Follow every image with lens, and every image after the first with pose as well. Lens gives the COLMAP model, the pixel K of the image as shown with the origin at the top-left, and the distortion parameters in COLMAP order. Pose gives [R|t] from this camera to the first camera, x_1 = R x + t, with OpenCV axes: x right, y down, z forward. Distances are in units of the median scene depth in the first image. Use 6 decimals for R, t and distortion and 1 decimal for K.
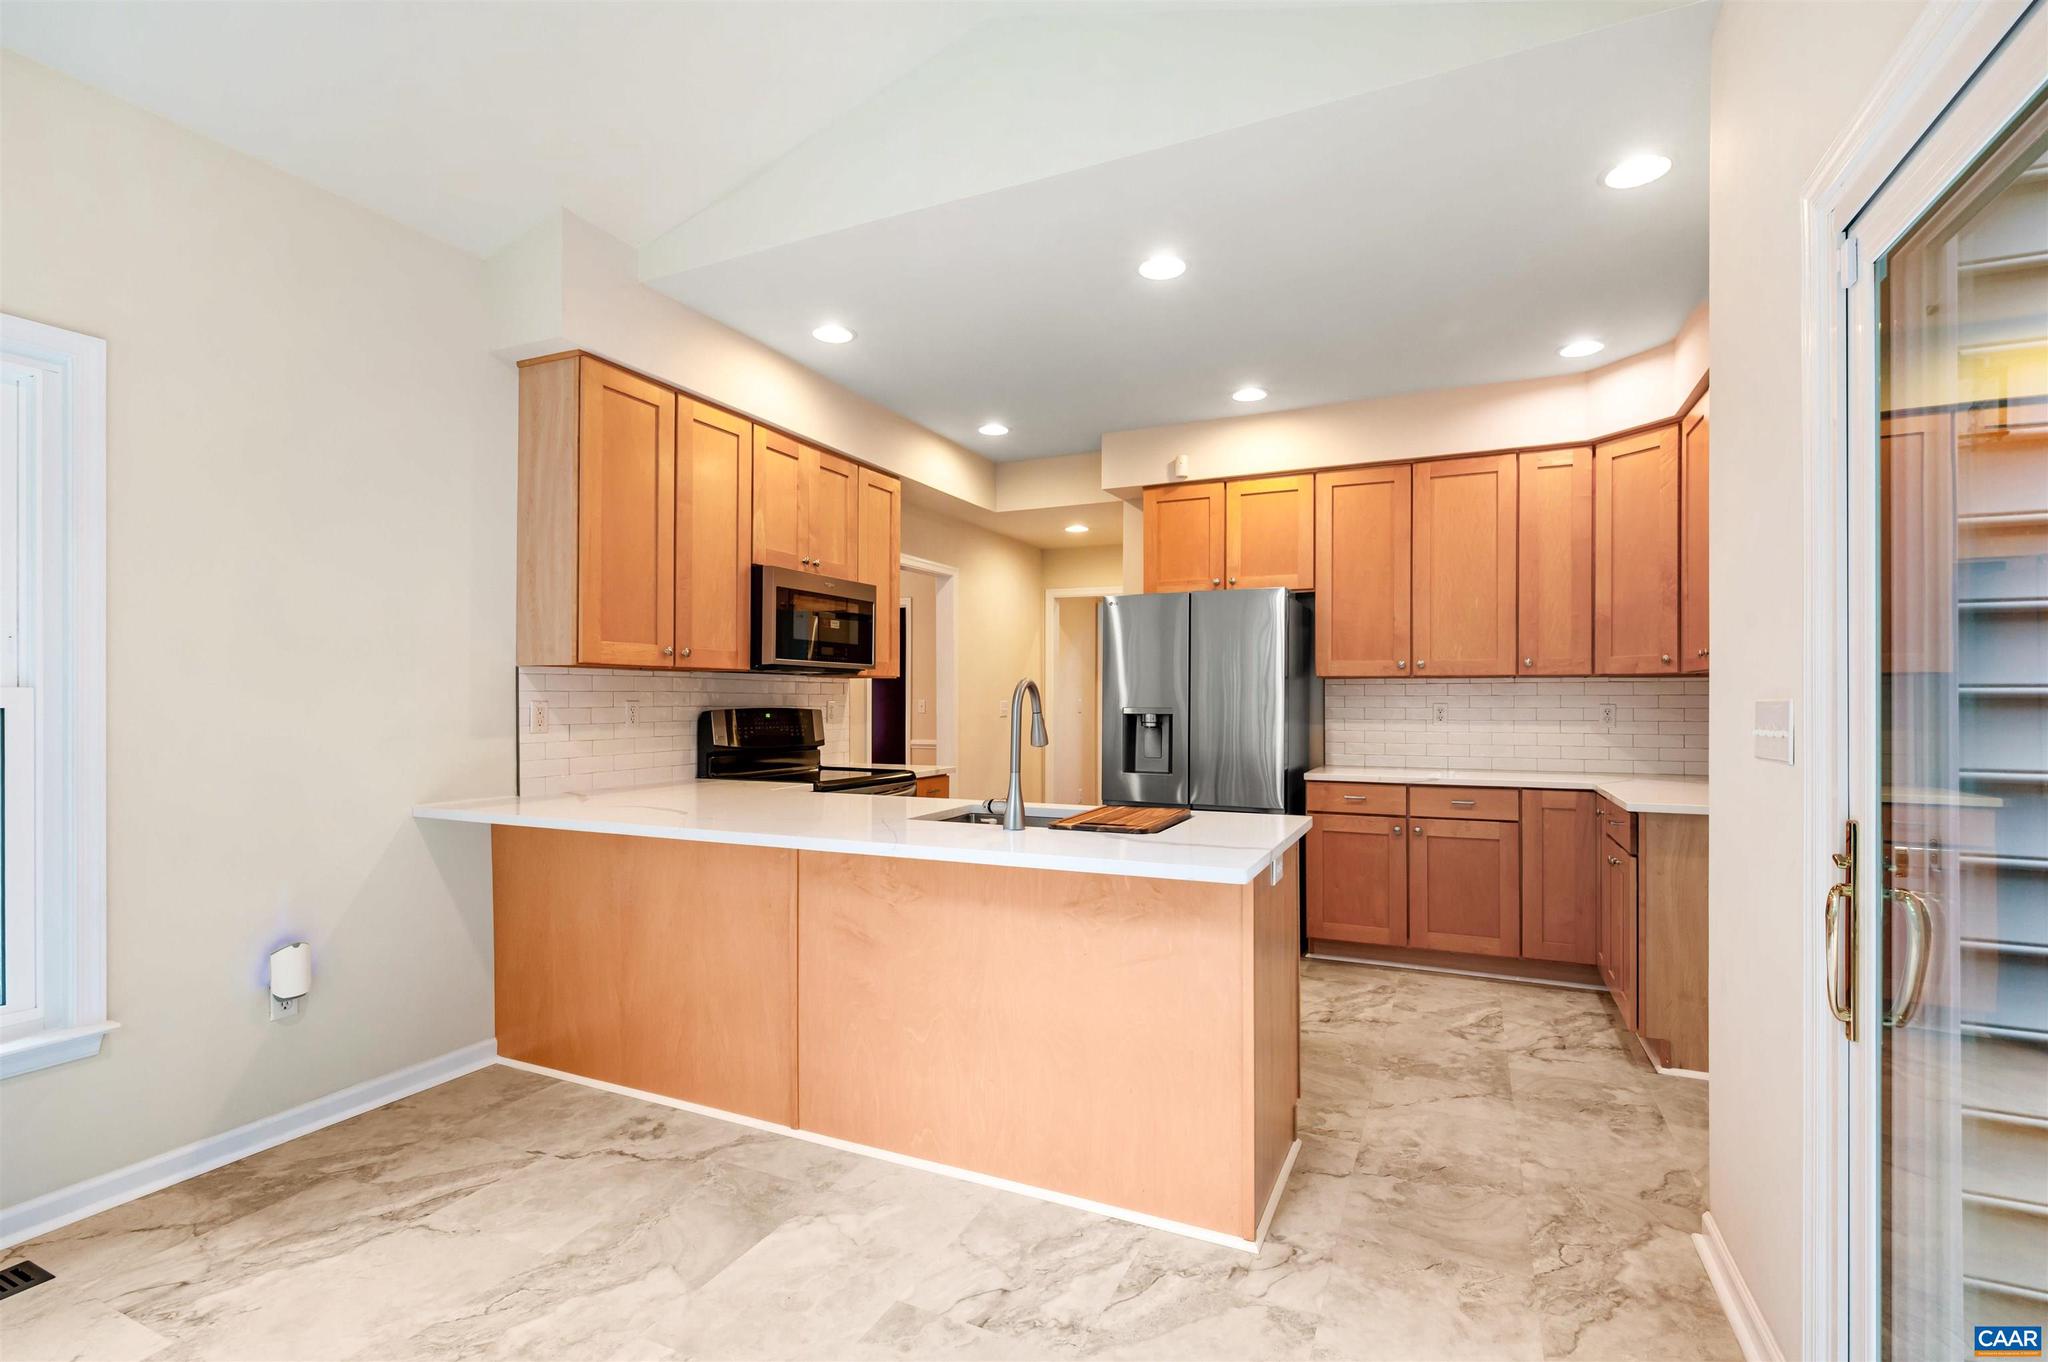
lens RADIAL K [[933.9, 0, 1025.1], [0, 933.9, 692.4], [0, 0, 1]] dist [0.001582, 0.000009]
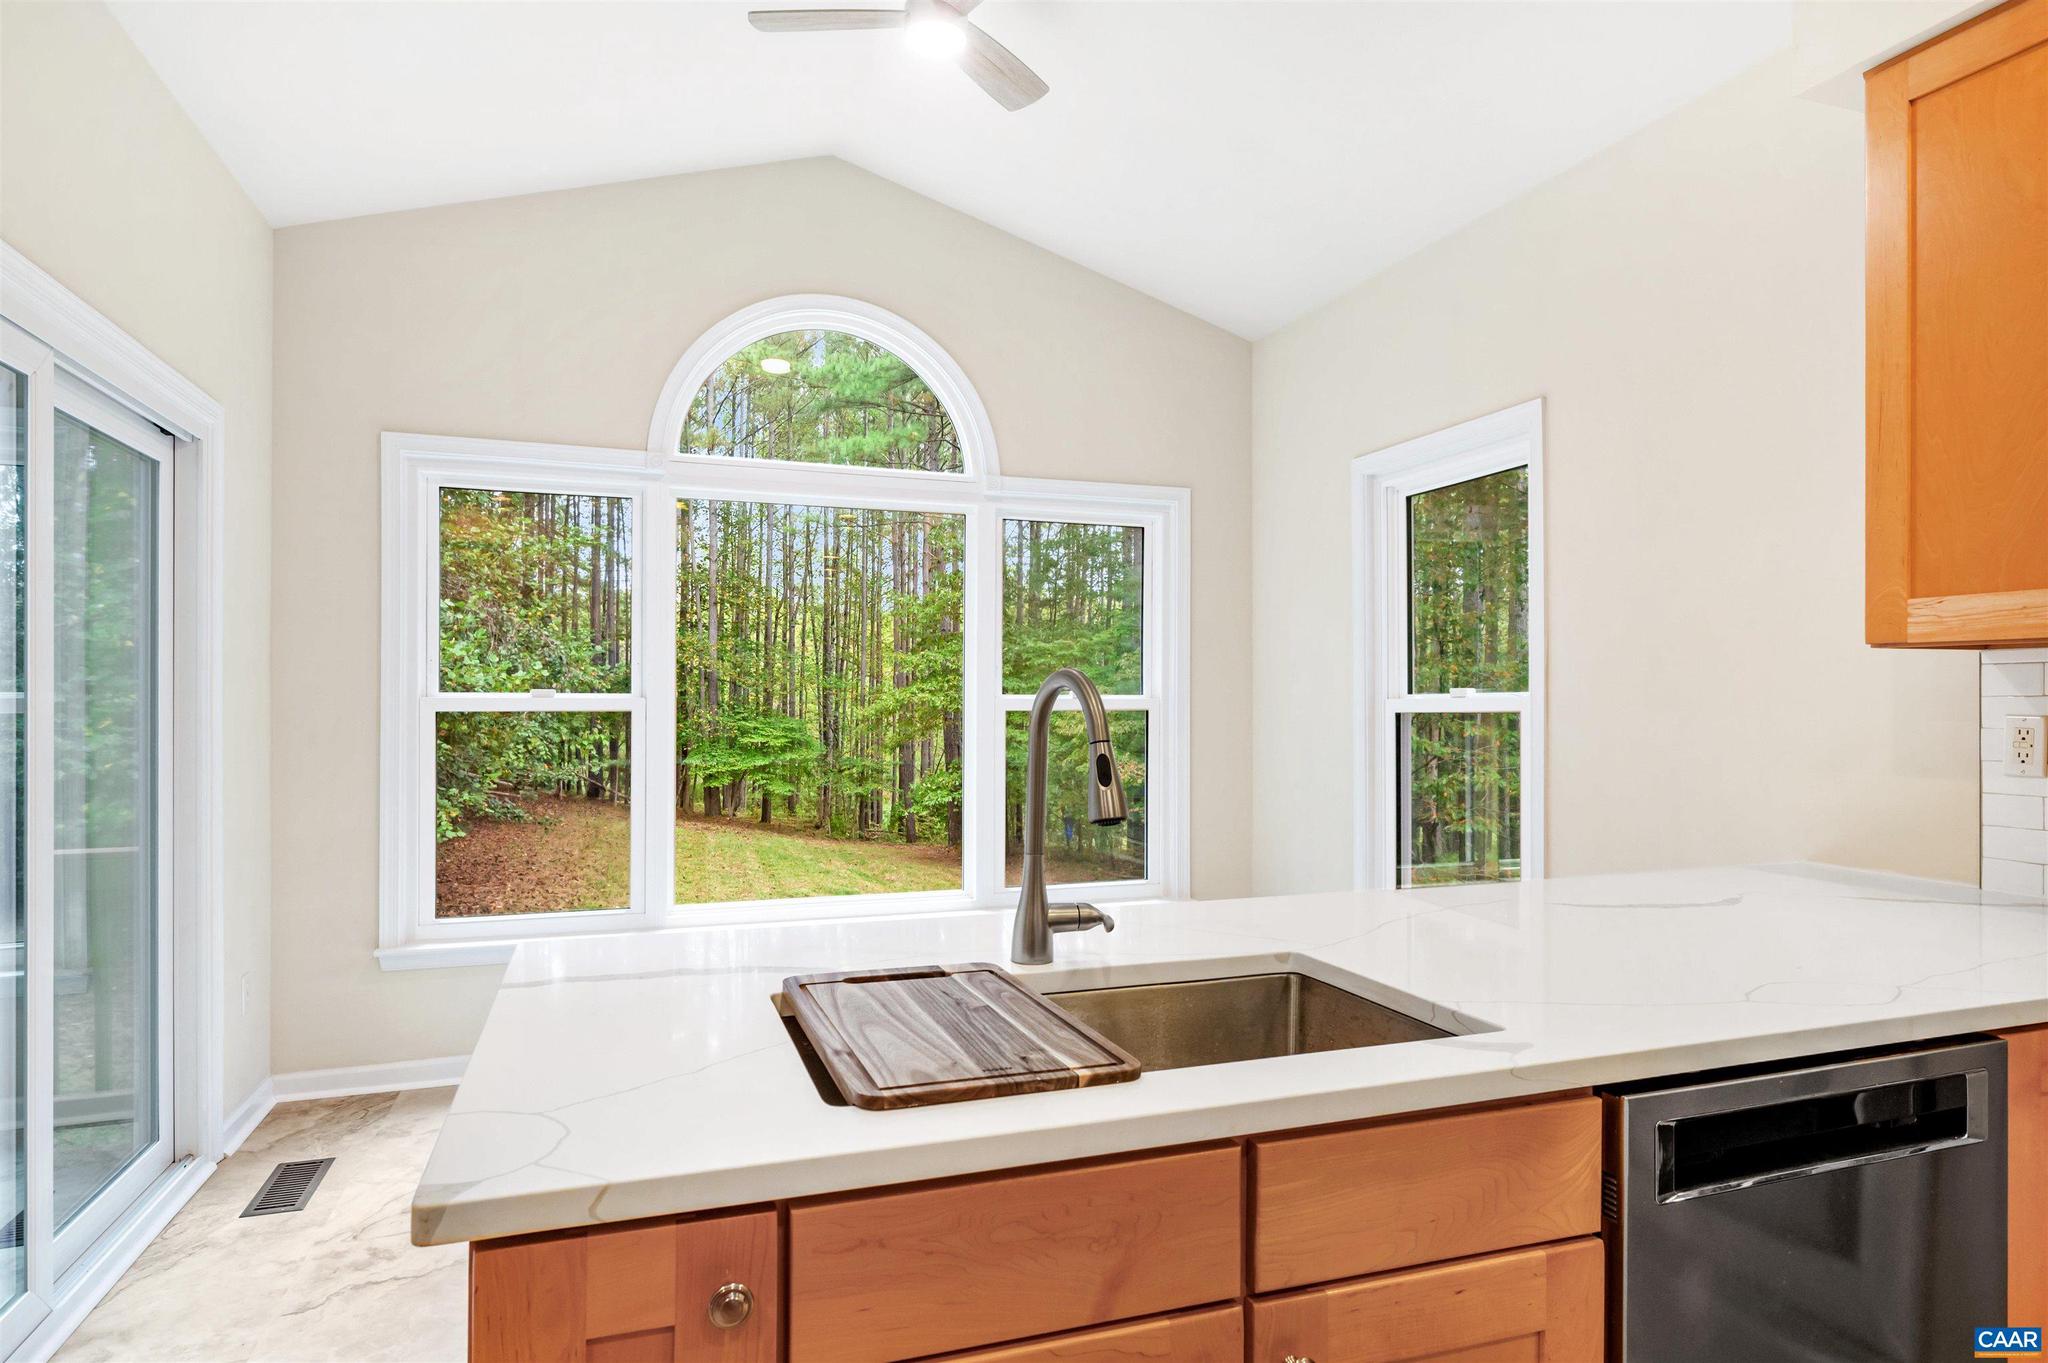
lens RADIAL K [[1146.1, 0, 1021.7], [0, 1146.1, 696.5], [0, 0, 1]] dist [-0.001418, 0.000494]
pose [[-0.712263, -0.002824, -0.701907, 0.290697], [0.001568, 0.999983, -0.005615, 0.001094], [0.701911, -0.005100, -0.712246, 0.948878]]
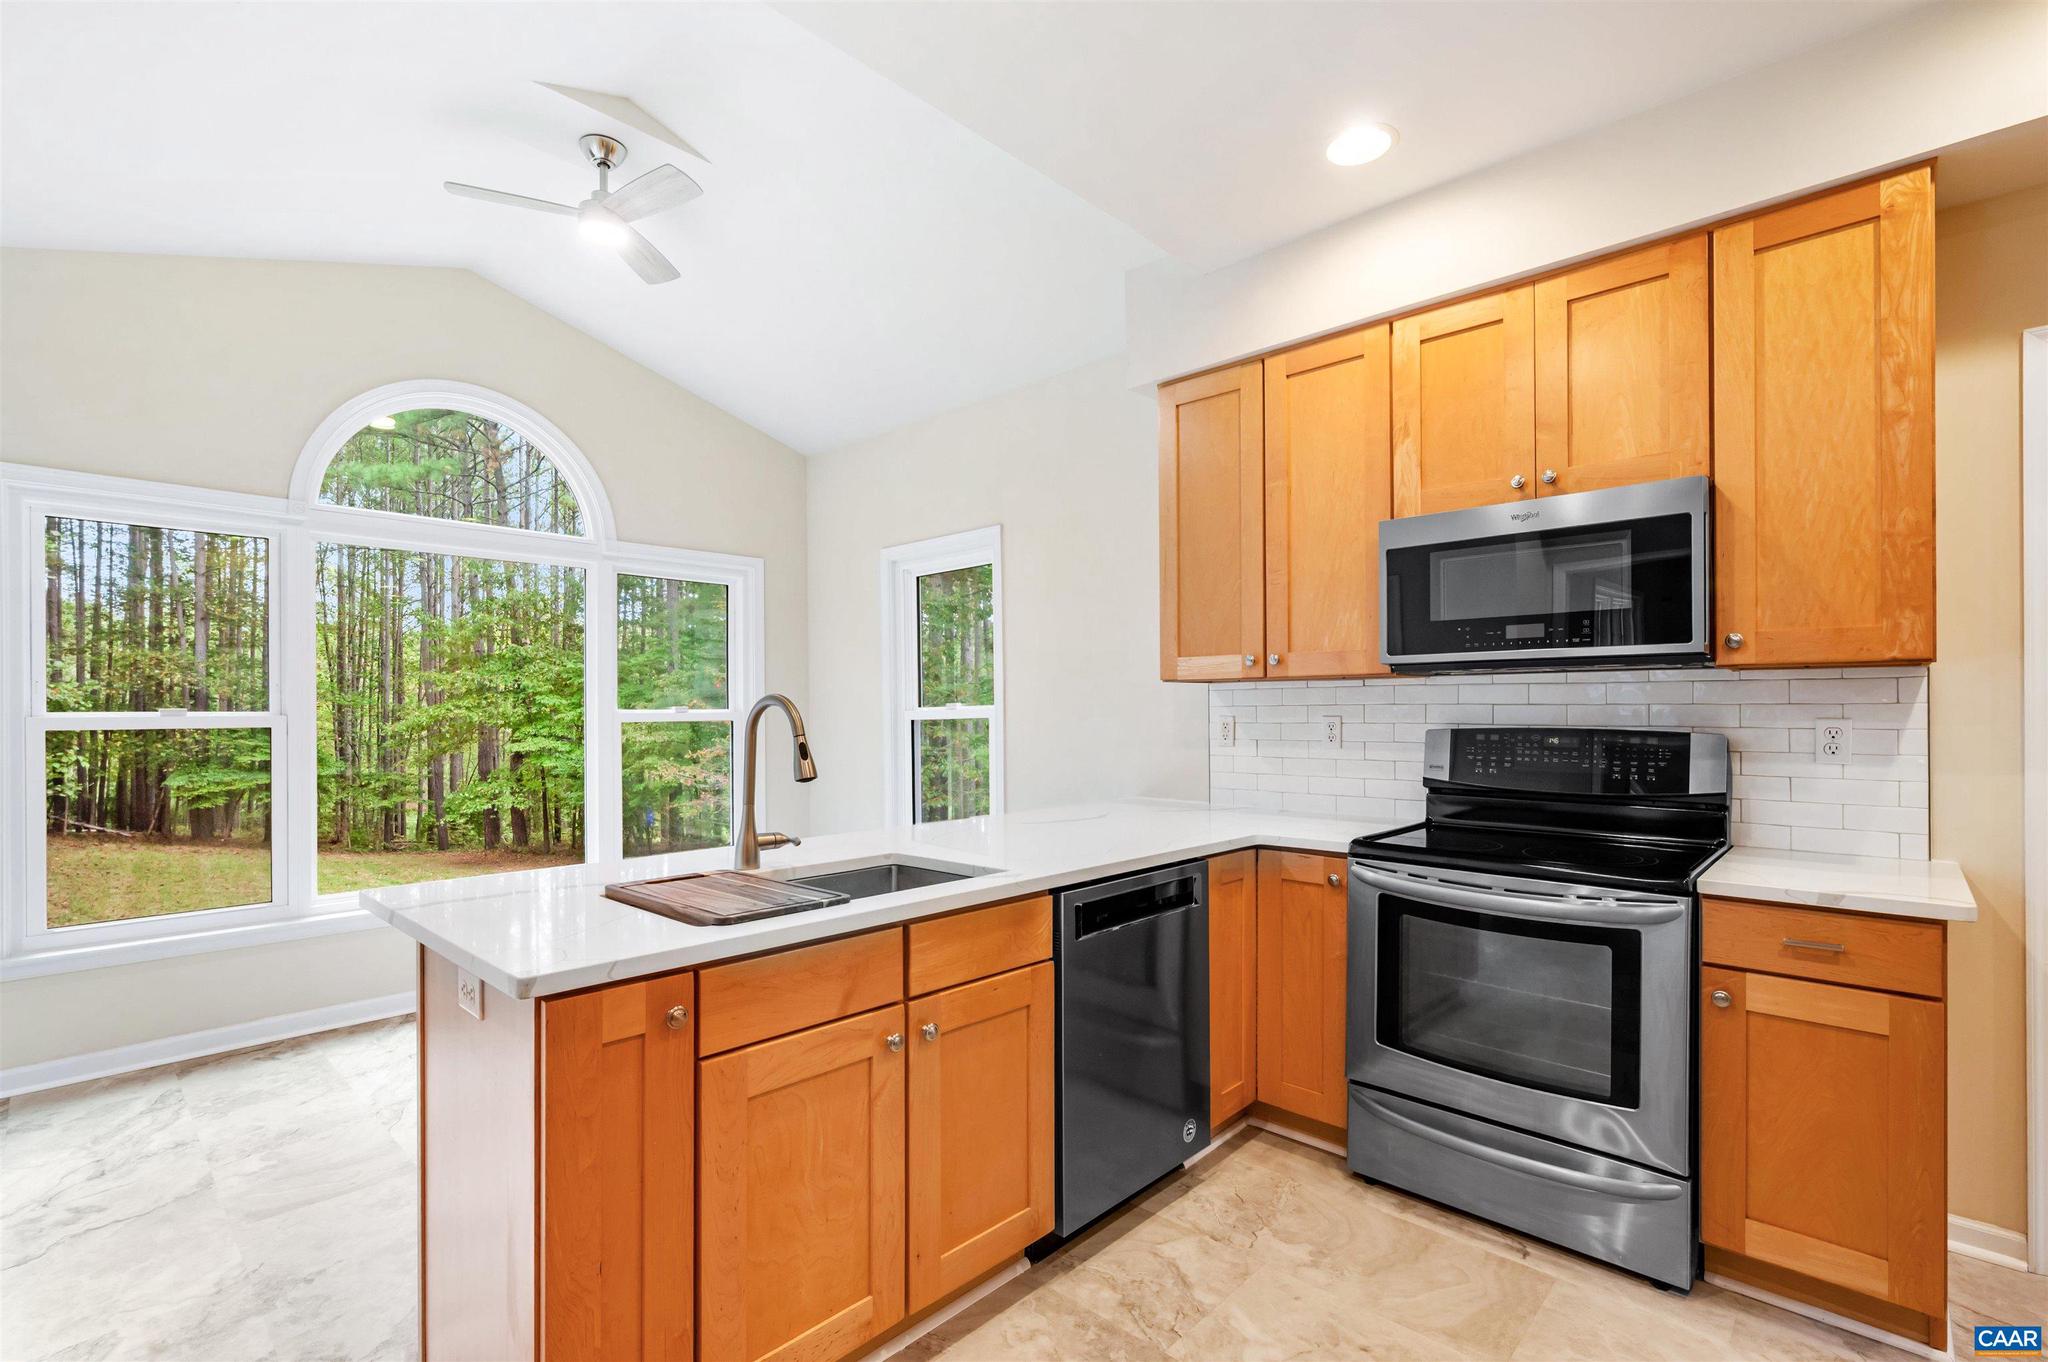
lens RADIAL K [[927.3, 0, 1023.1], [0, 927.3, 709.0], [0, 0, 1]] dist [0.000902, 0.000228]
pose [[-0.314861, 0.000949, -0.949137, 0.479442], [0.012280, 0.999920, -0.003074, 0.001643], [0.949058, -0.012623, -0.314847, 0.992996]]
